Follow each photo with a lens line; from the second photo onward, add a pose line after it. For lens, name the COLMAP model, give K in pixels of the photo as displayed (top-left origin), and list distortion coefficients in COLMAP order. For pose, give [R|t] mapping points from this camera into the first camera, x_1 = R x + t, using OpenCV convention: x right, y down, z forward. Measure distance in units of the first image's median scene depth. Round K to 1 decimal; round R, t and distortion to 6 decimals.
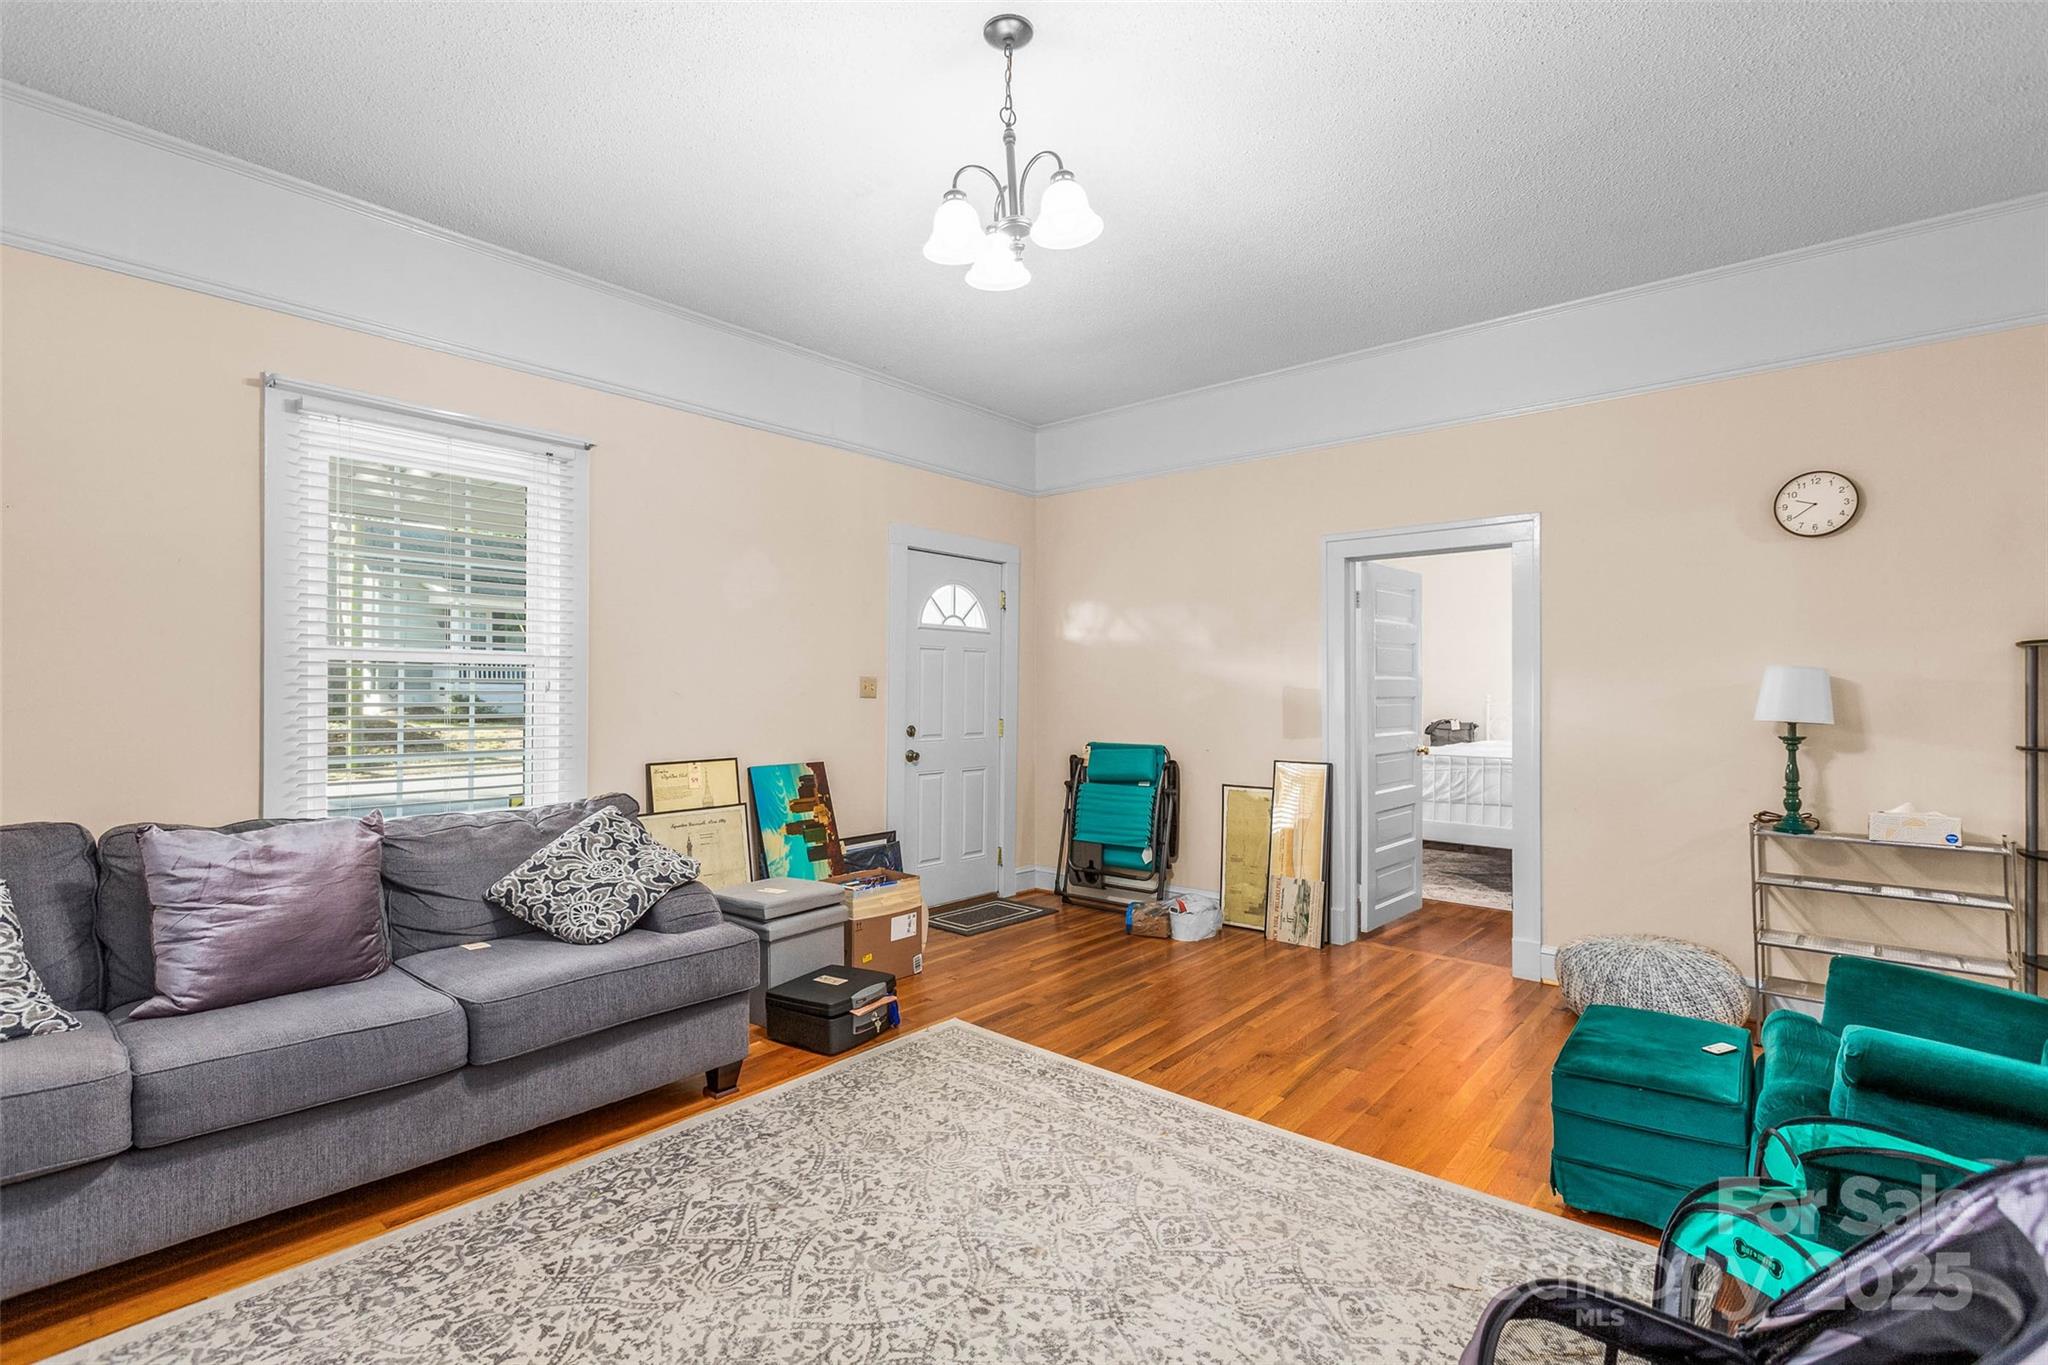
lens RADIAL K [[941.3, 0, 1013.1], [0, 941.3, 689.1], [0, 0, 1]] dist [0.000652, -0.000593]
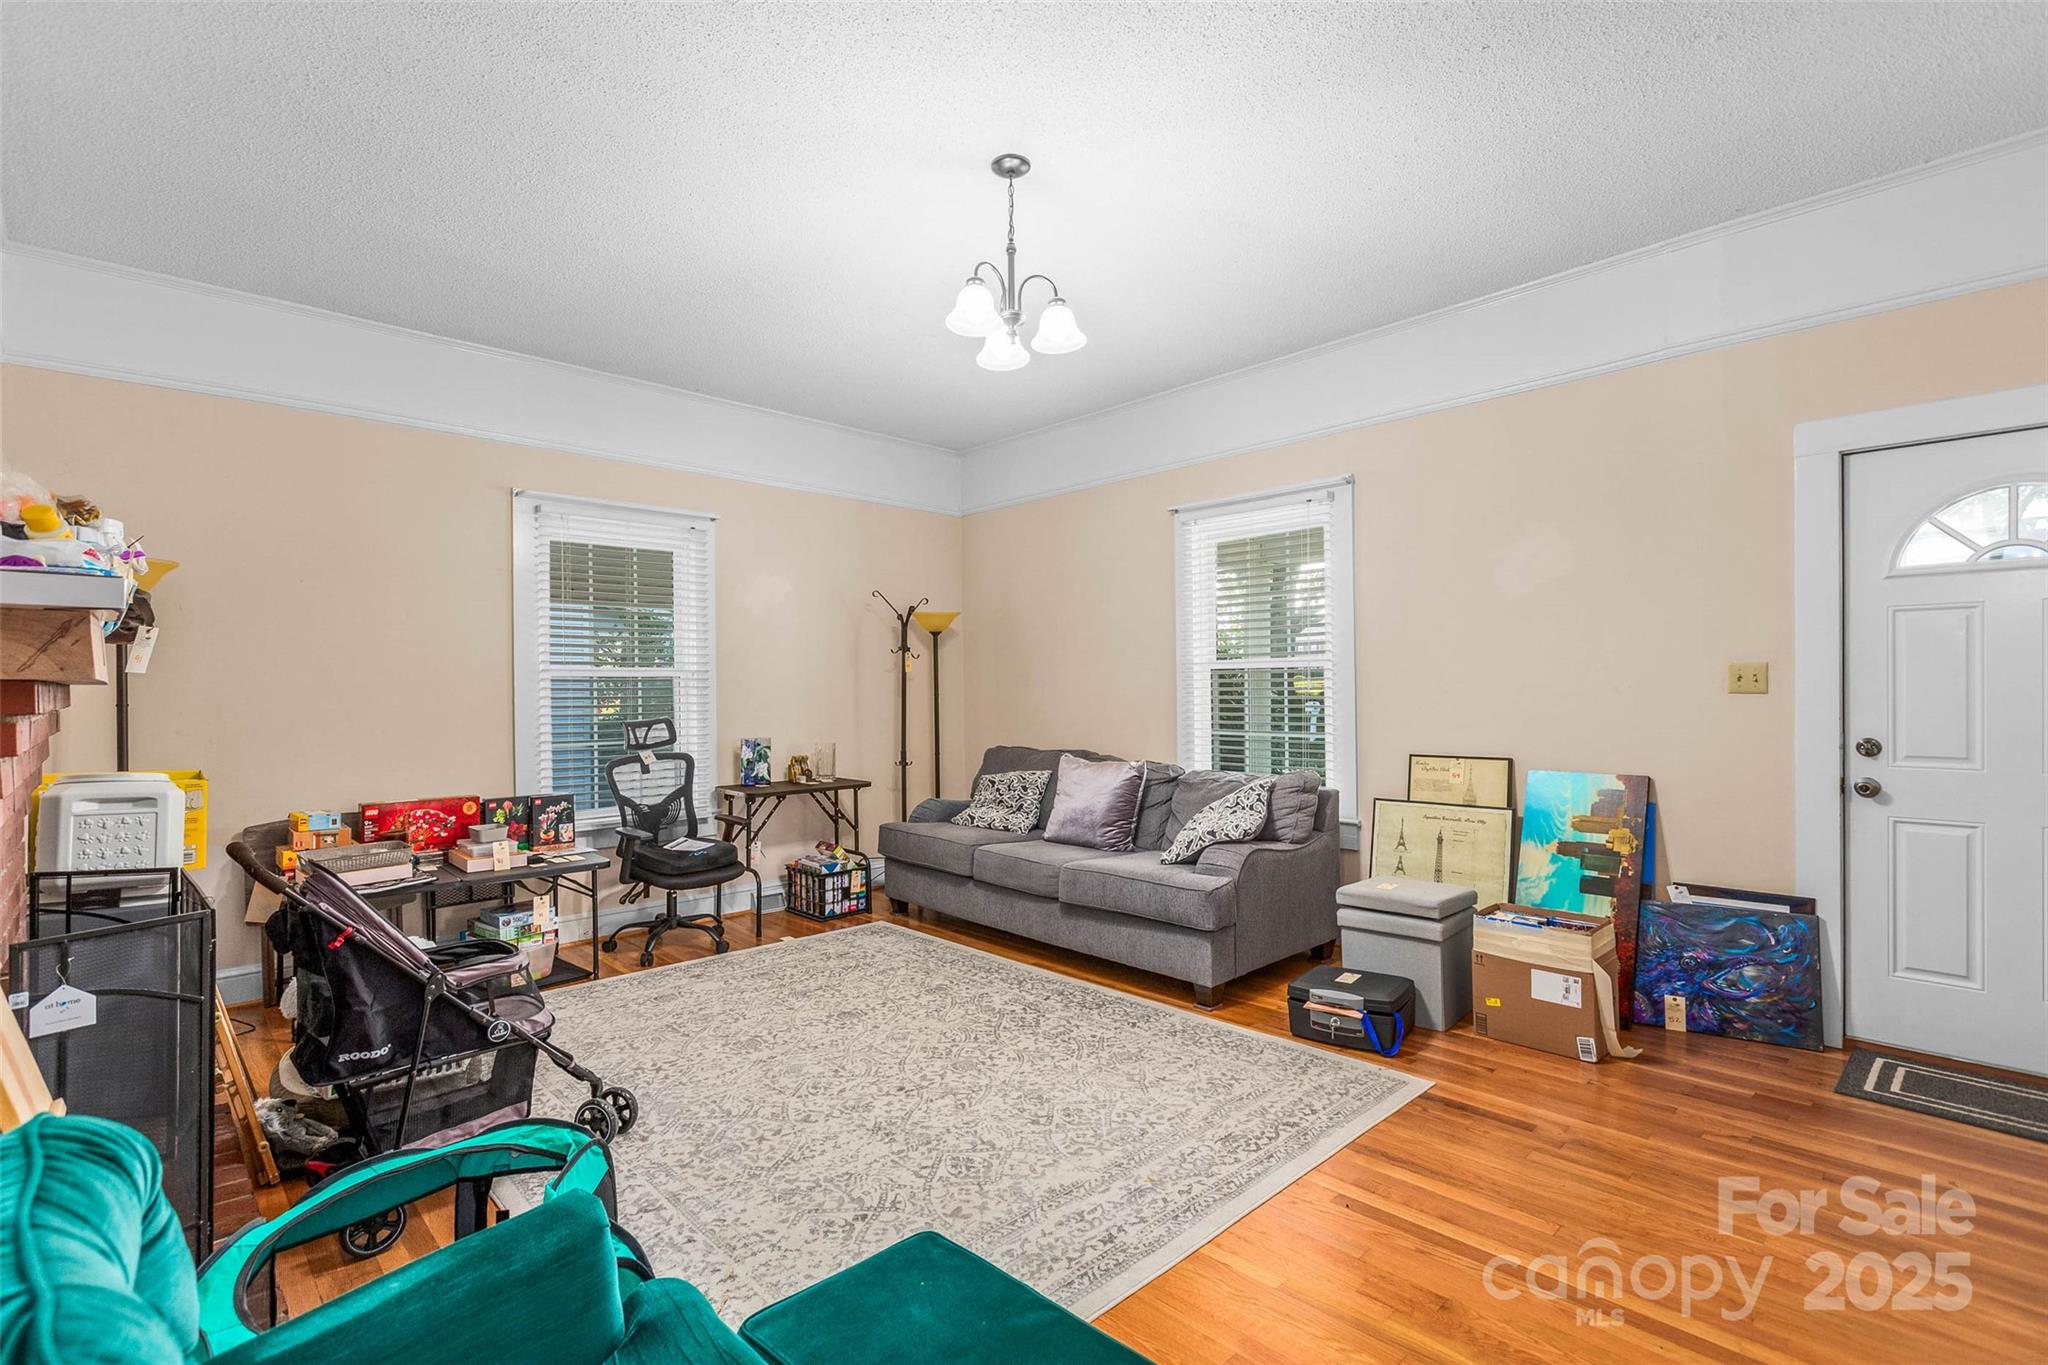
lens RADIAL K [[941.3, 0, 1005.7], [0, 941.3, 682.8], [0, 0, 1]] dist [0.000652, -0.000593]
pose [[-0.105980, -0.007112, -0.994343, 0.830815], [0.012509, 0.999886, -0.008485, 0.000105], [0.994290, -0.013338, -0.105879, 0.741914]]
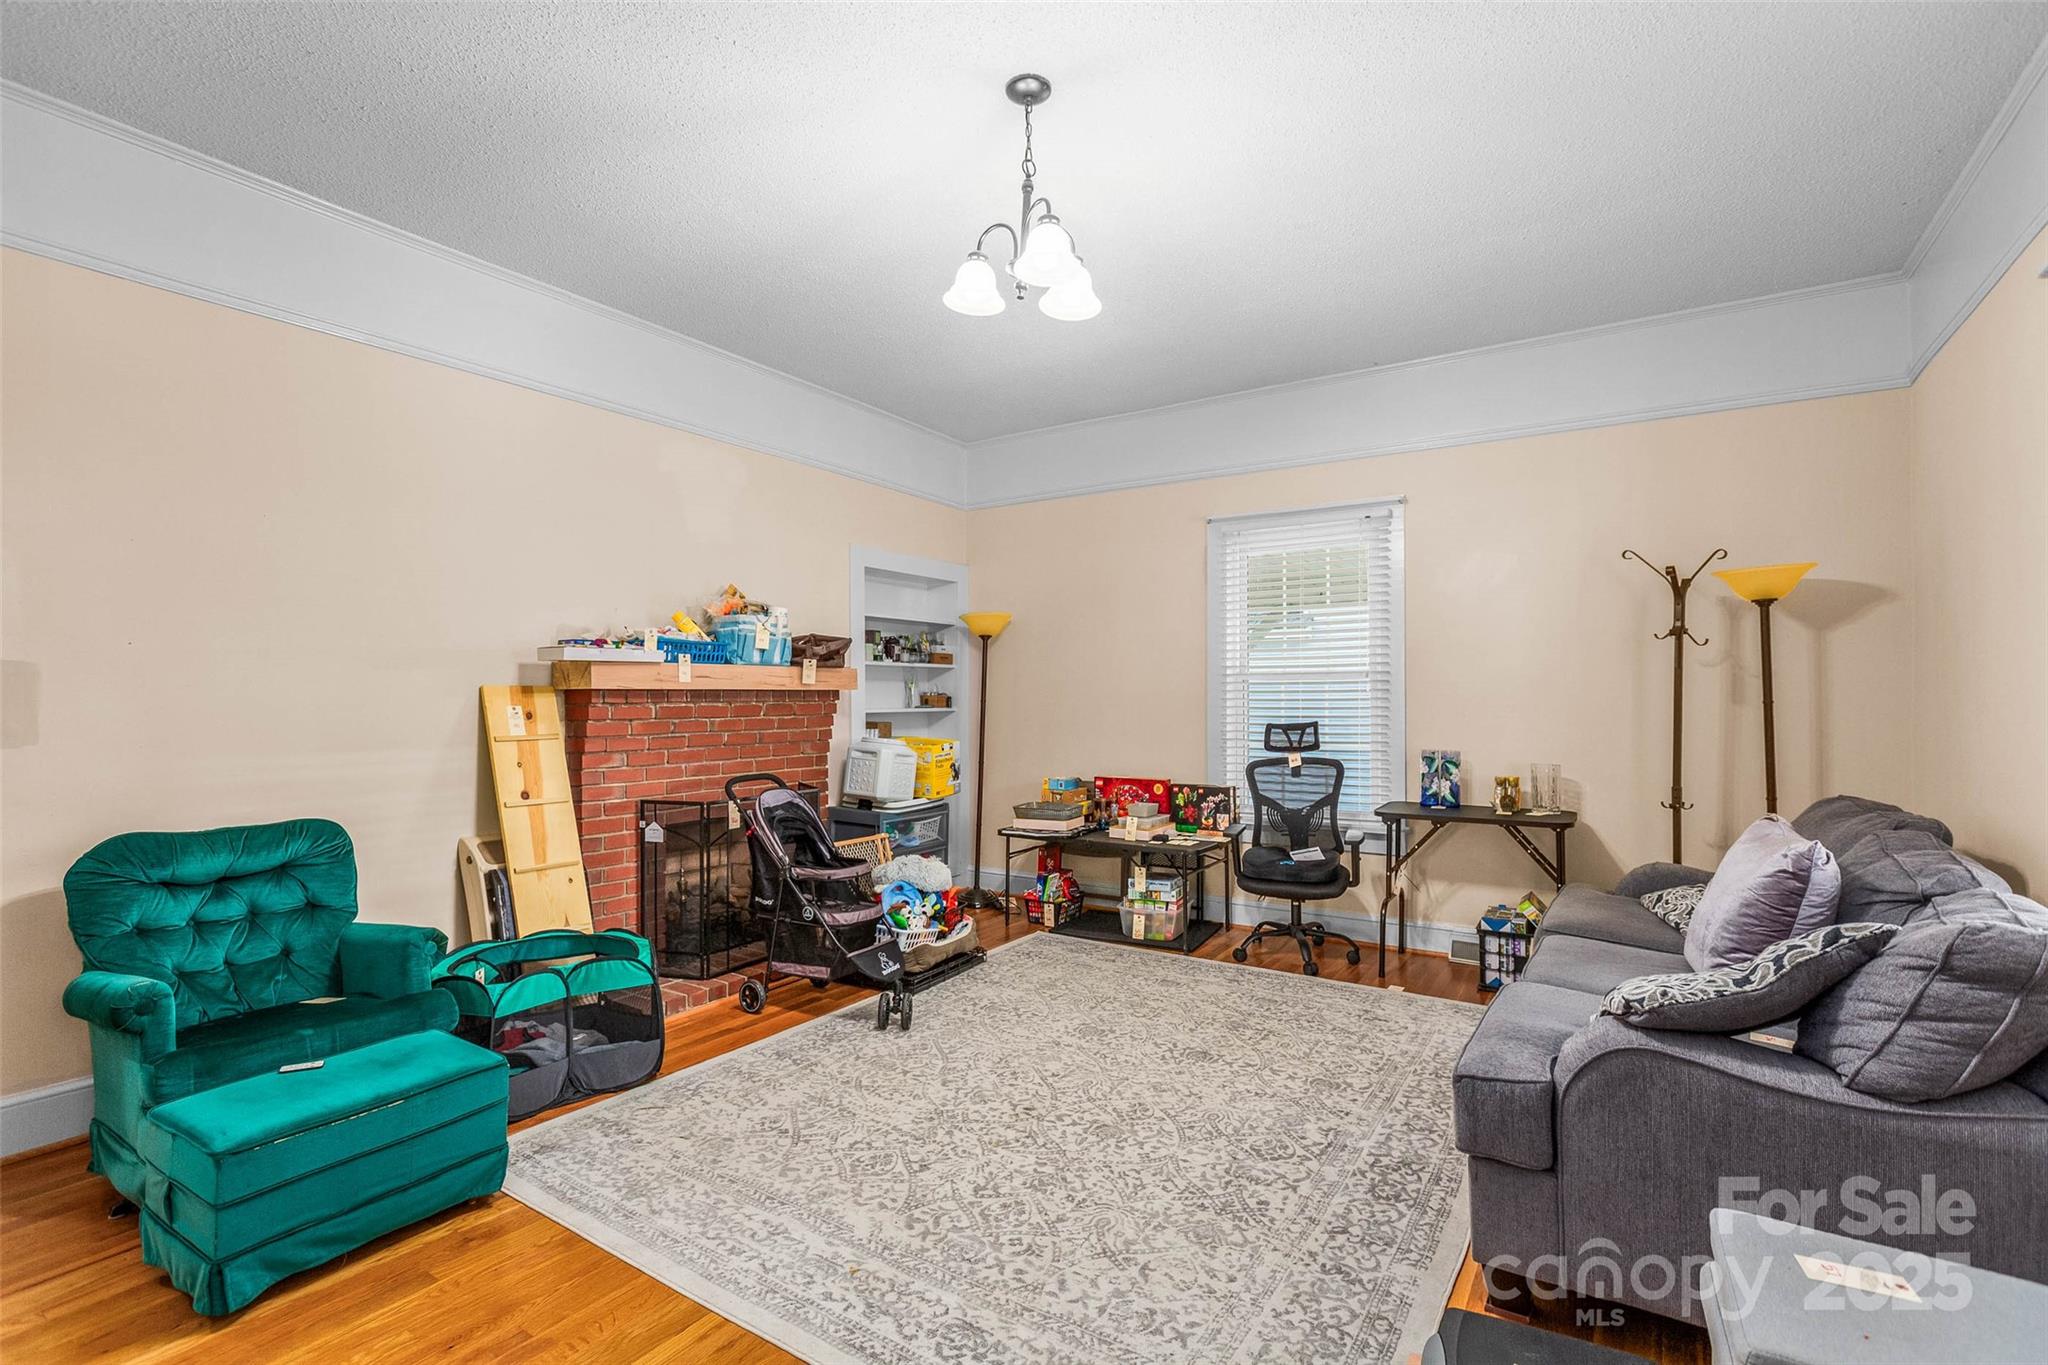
lens RADIAL K [[941.3, 0, 1016.4], [0, 941.3, 692.7], [0, 0, 1]] dist [0.000652, -0.000593]
pose [[-0.992185, -0.001159, -0.124769, 0.096093], [0.000110, 0.999948, -0.010165, 0.006069], [0.124775, -0.010100, -0.992134, 1.373590]]
